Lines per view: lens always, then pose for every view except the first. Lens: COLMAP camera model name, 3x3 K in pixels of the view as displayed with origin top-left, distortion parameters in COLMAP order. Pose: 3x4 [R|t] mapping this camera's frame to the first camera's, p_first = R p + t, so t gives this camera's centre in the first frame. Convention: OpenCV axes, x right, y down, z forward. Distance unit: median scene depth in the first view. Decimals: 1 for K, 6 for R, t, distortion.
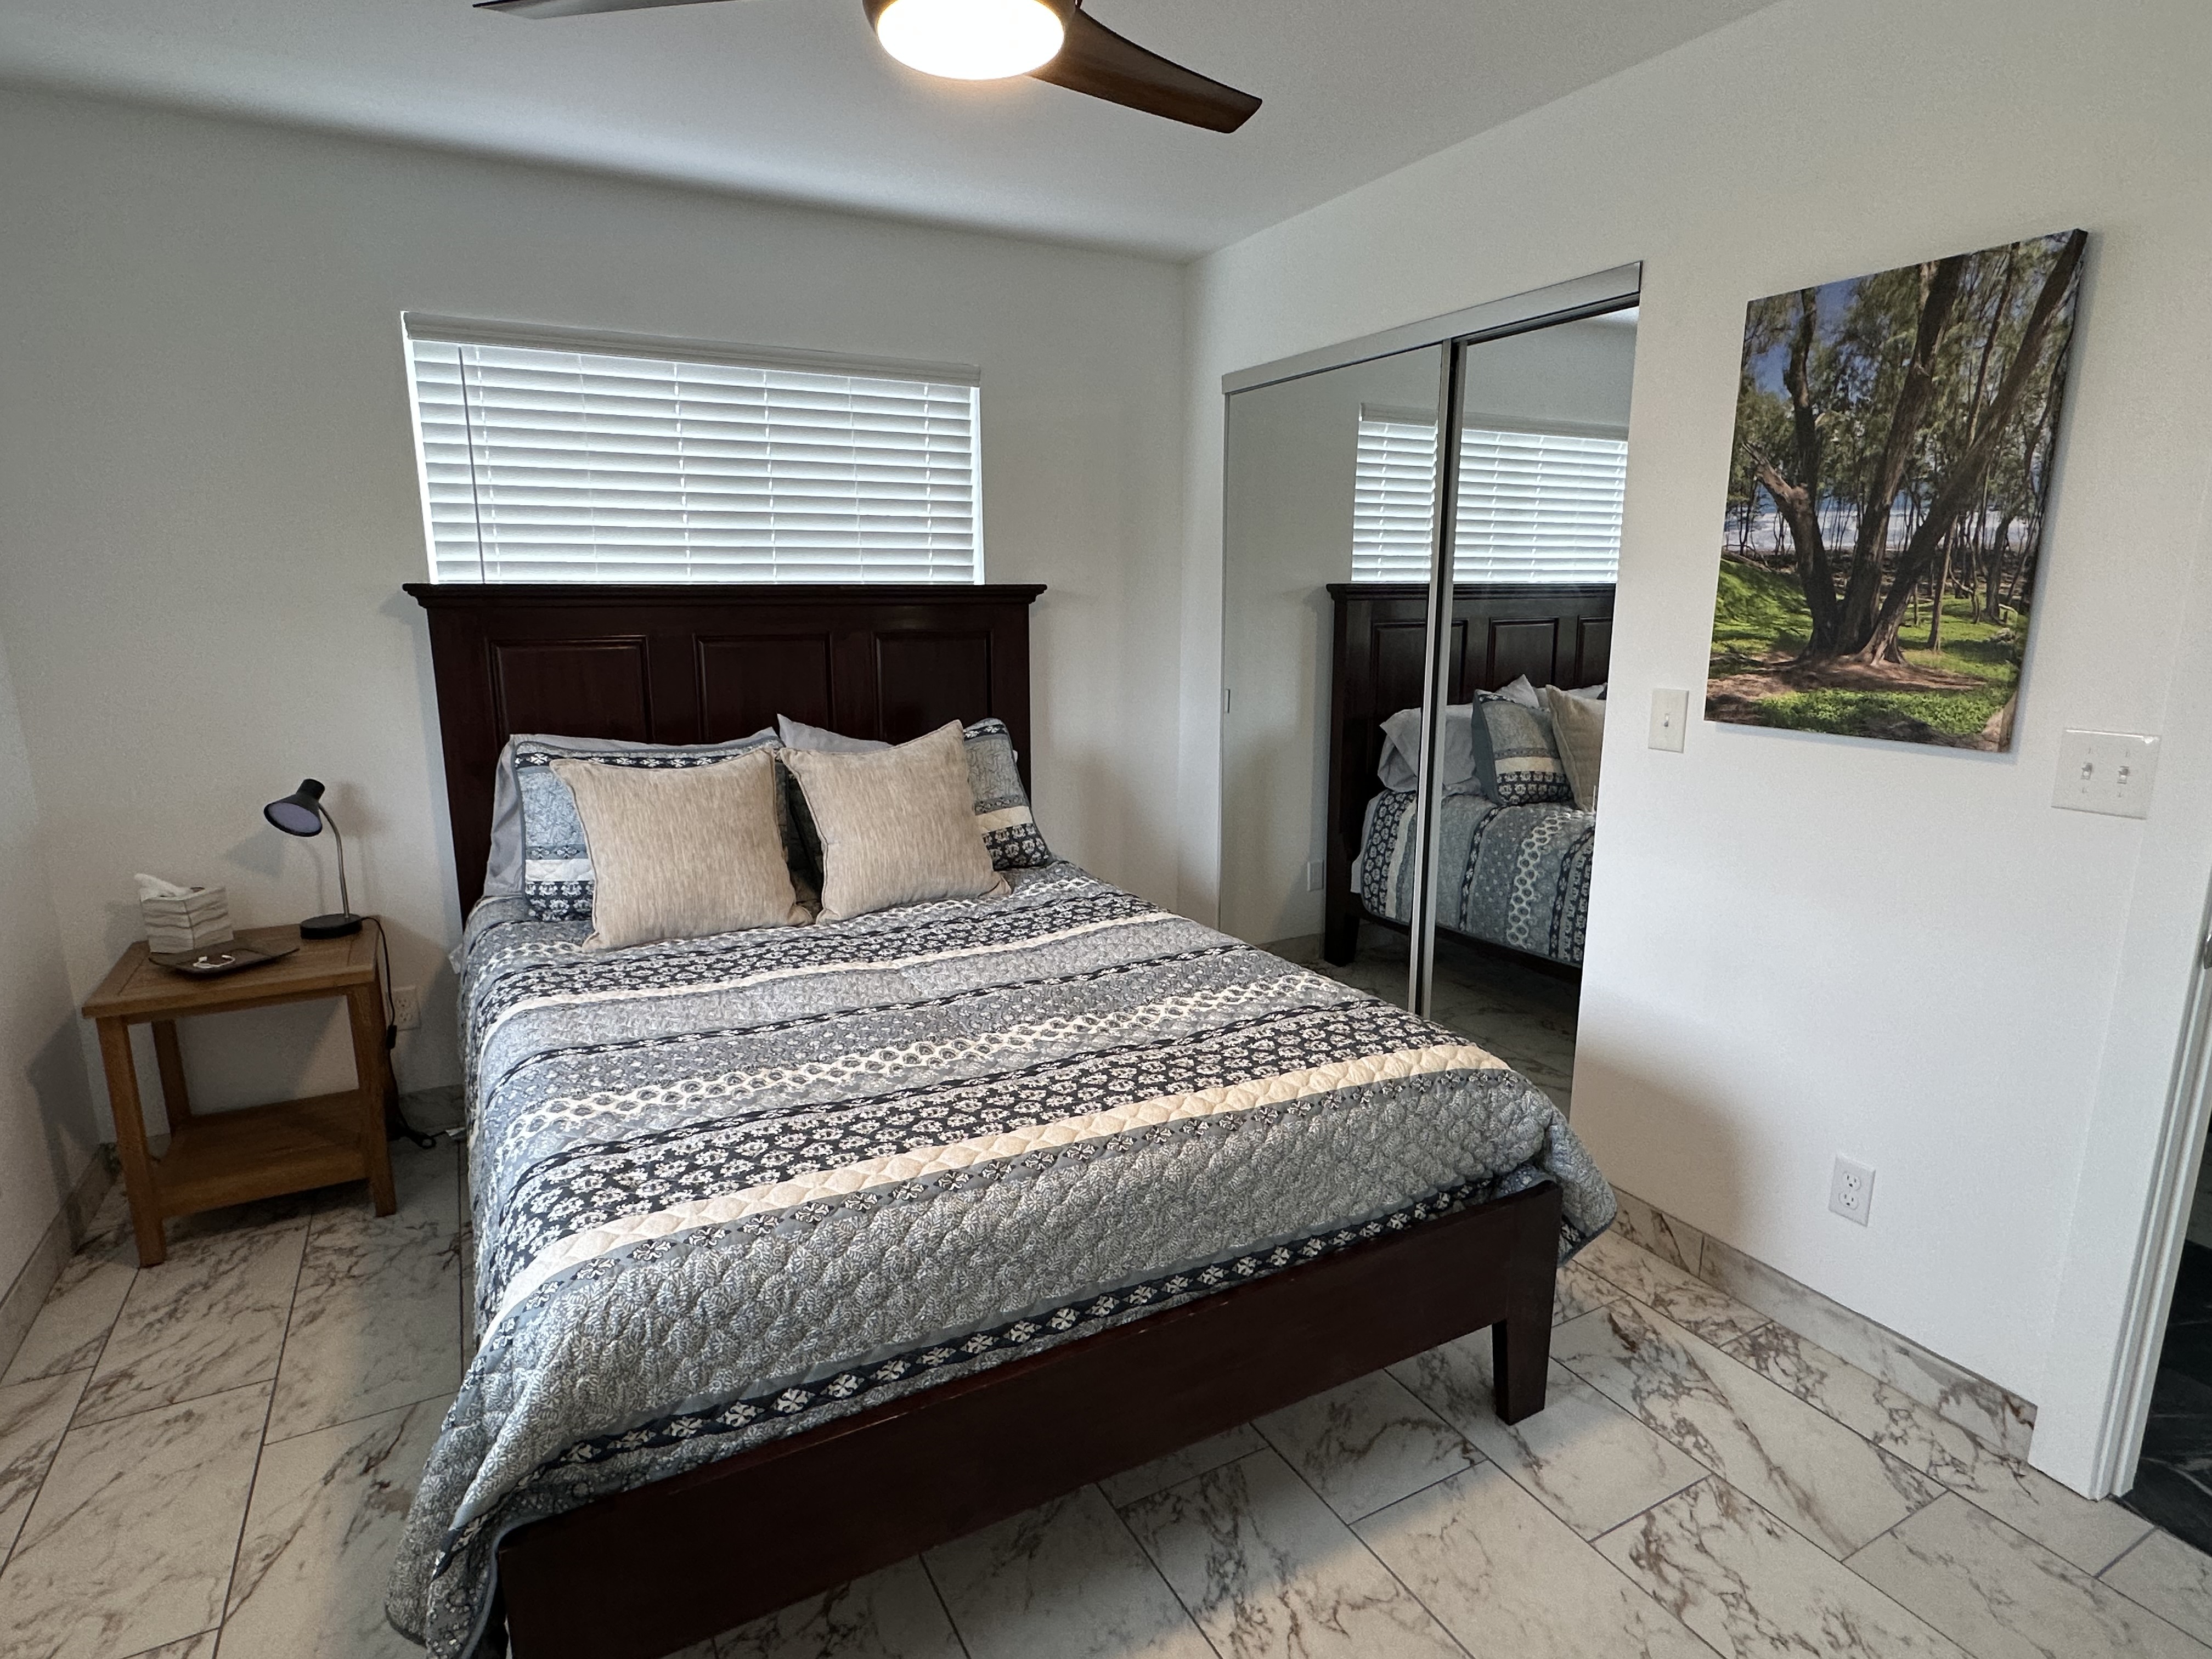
lens RADIAL K [[1181.0, 0, 1106.0], [0, 1181.0, 829.5], [0, 0, 1]] dist [-0.003520, -0.000410]
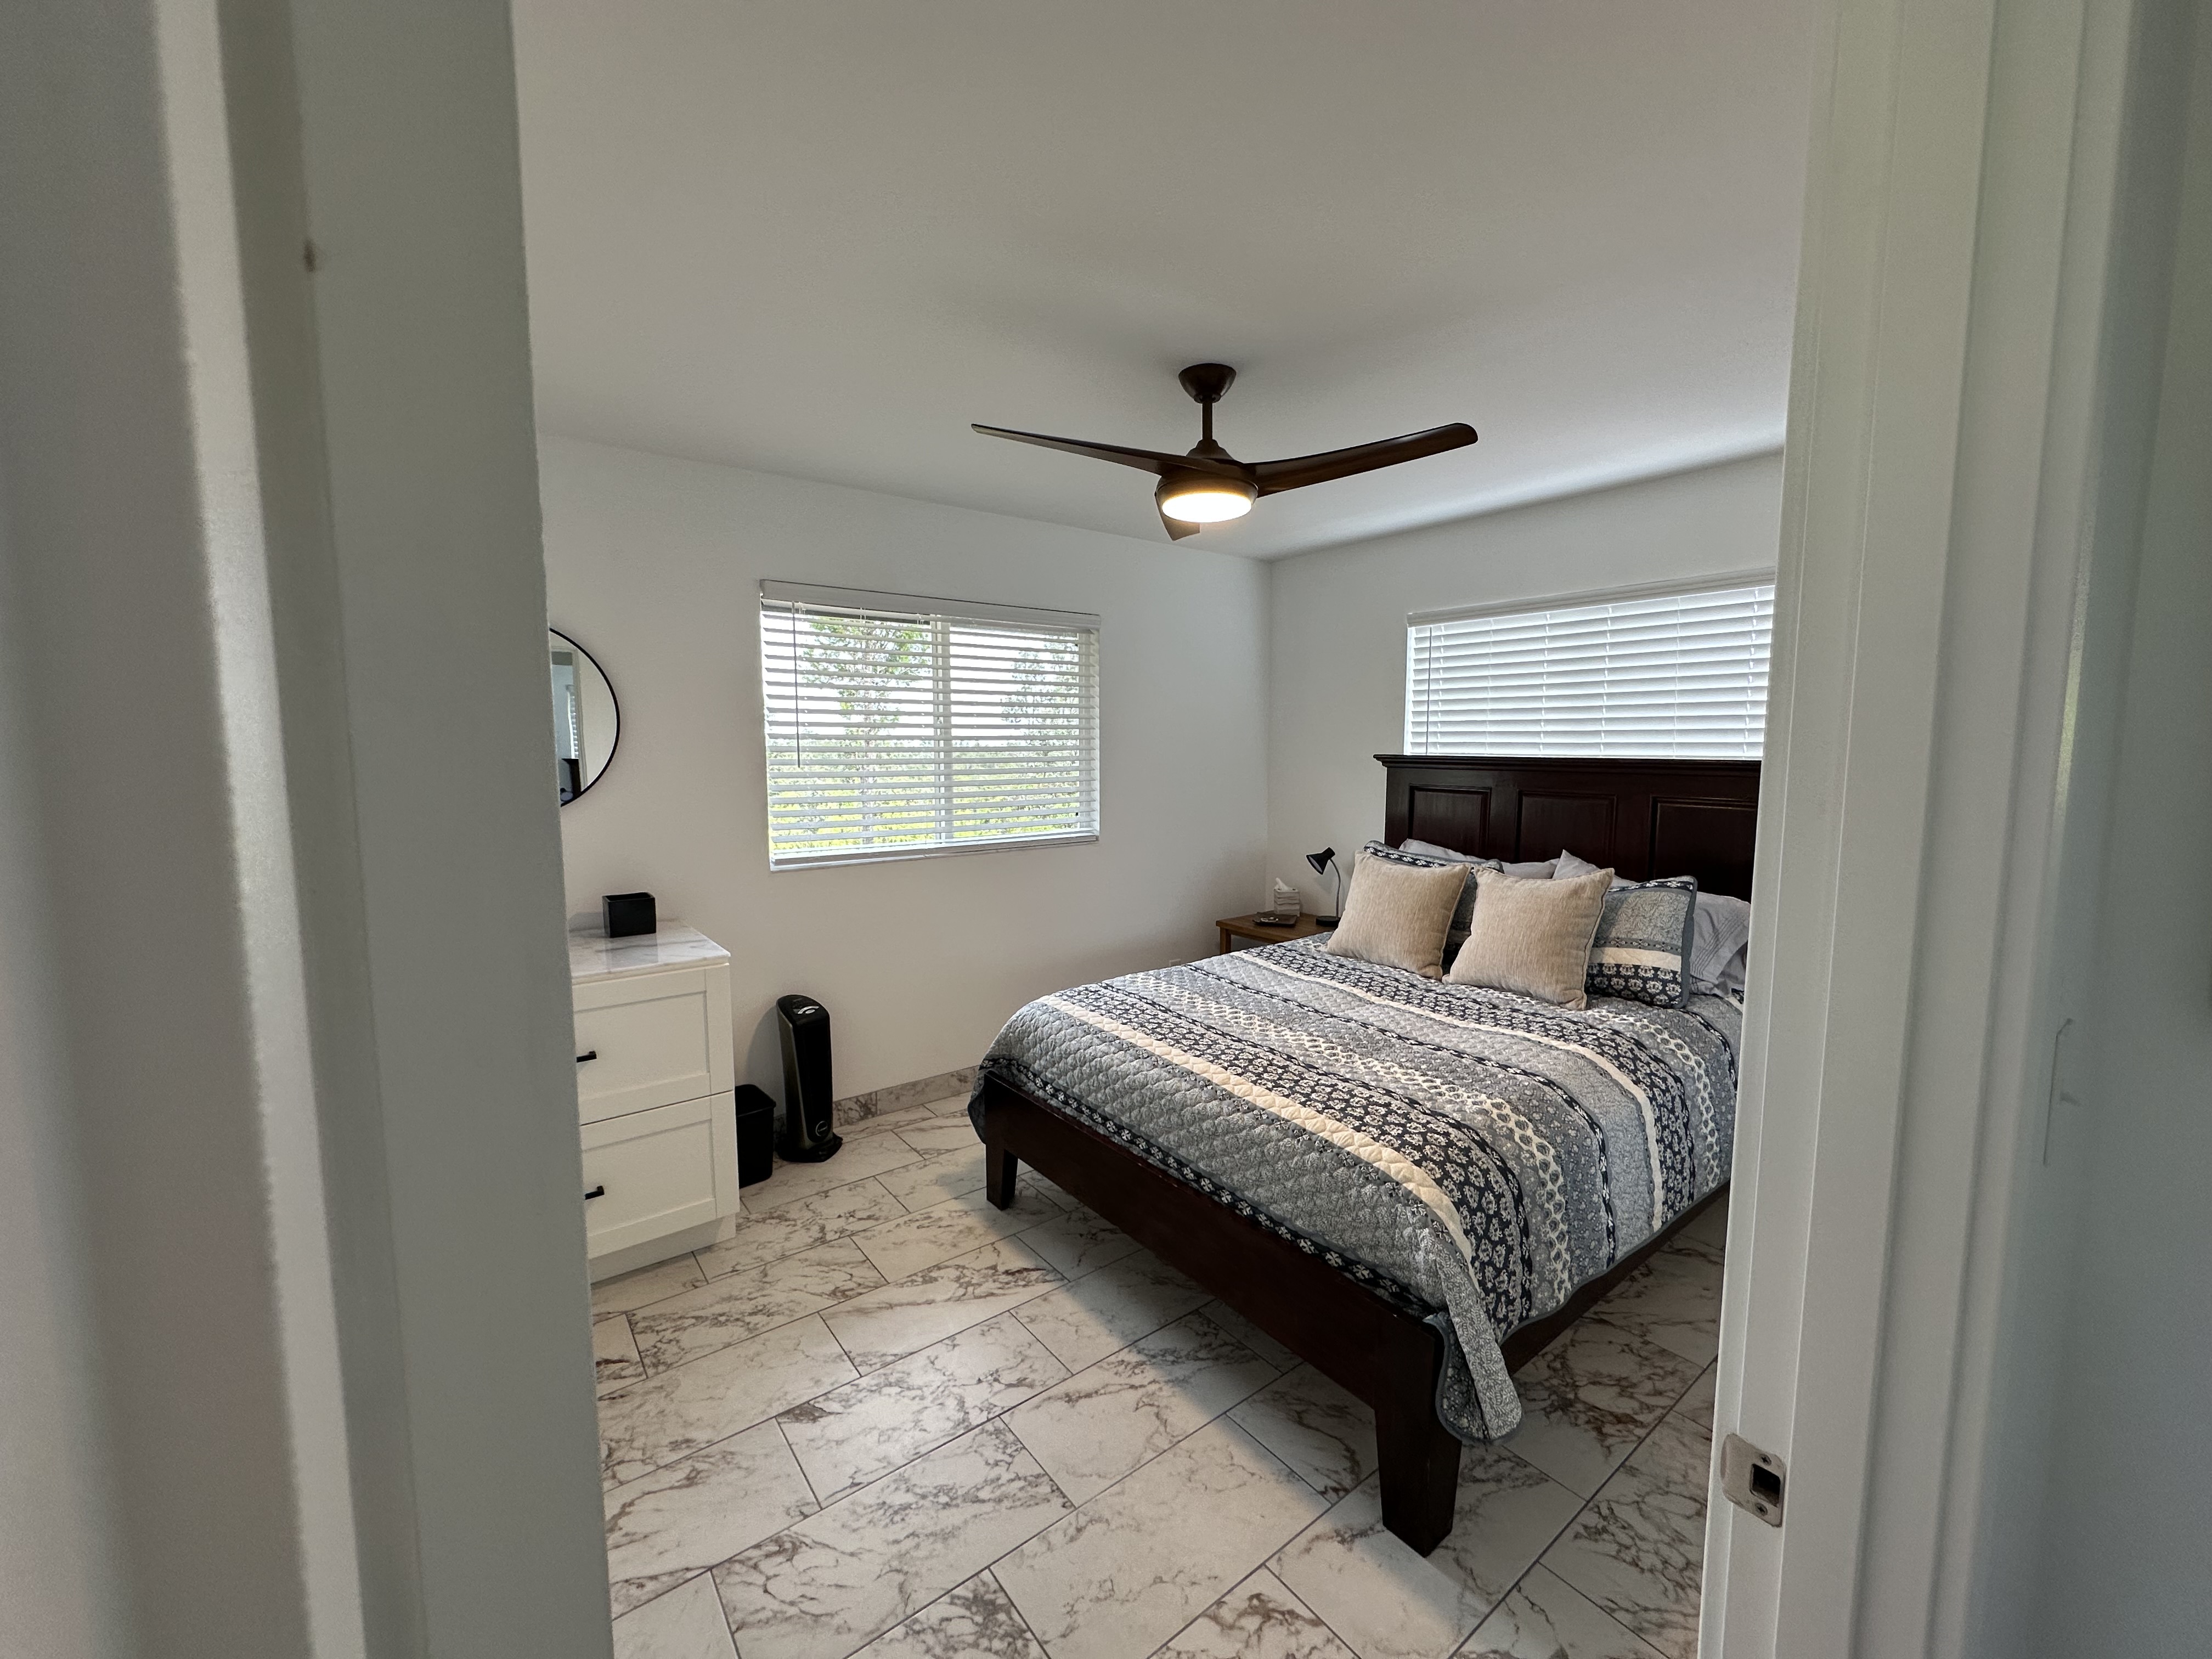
lens RADIAL K [[879.5, 0, 1108.2], [0, 879.5, 826.0], [0, 0, 1]] dist [-0.001609, 0.000737]
pose [[0.158445, 0.094459, -0.982839, 1.018285], [-0.200588, 0.977735, 0.061632, -0.128270], [0.966778, 0.187380, 0.173865, 0.472669]]
